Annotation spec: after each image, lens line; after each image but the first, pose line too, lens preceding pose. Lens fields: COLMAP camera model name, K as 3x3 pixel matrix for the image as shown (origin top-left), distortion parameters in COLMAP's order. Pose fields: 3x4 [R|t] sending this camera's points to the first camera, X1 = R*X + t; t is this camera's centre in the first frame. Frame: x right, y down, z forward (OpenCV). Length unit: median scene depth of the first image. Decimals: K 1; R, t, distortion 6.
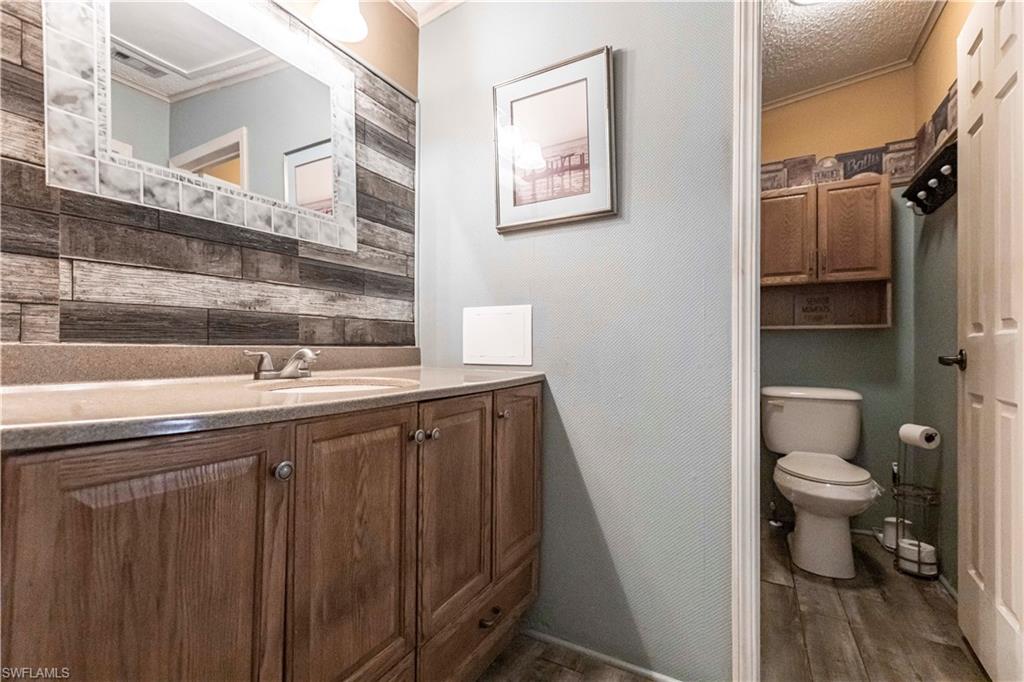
lens RADIAL K [[449.2, 0, 511.2], [0, 449.2, 341.7], [0, 0, 1]] dist [-0.001215, -0.000291]
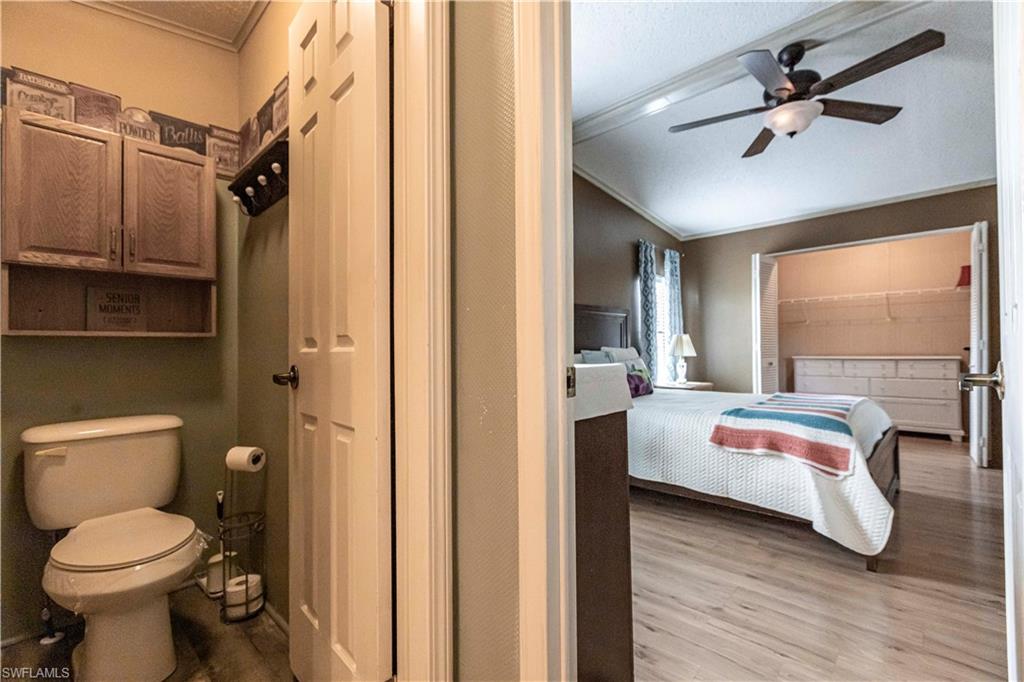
lens RADIAL K [[449.2, 0, 511.2], [0, 449.2, 341.7], [0, 0, 1]] dist [-0.001215, -0.000291]
pose [[0.259792, 0.003463, 0.965658, 0.173541], [0.001202, 0.999992, -0.003910, -0.020314], [-0.965664, 0.002177, 0.259785, 0.246254]]
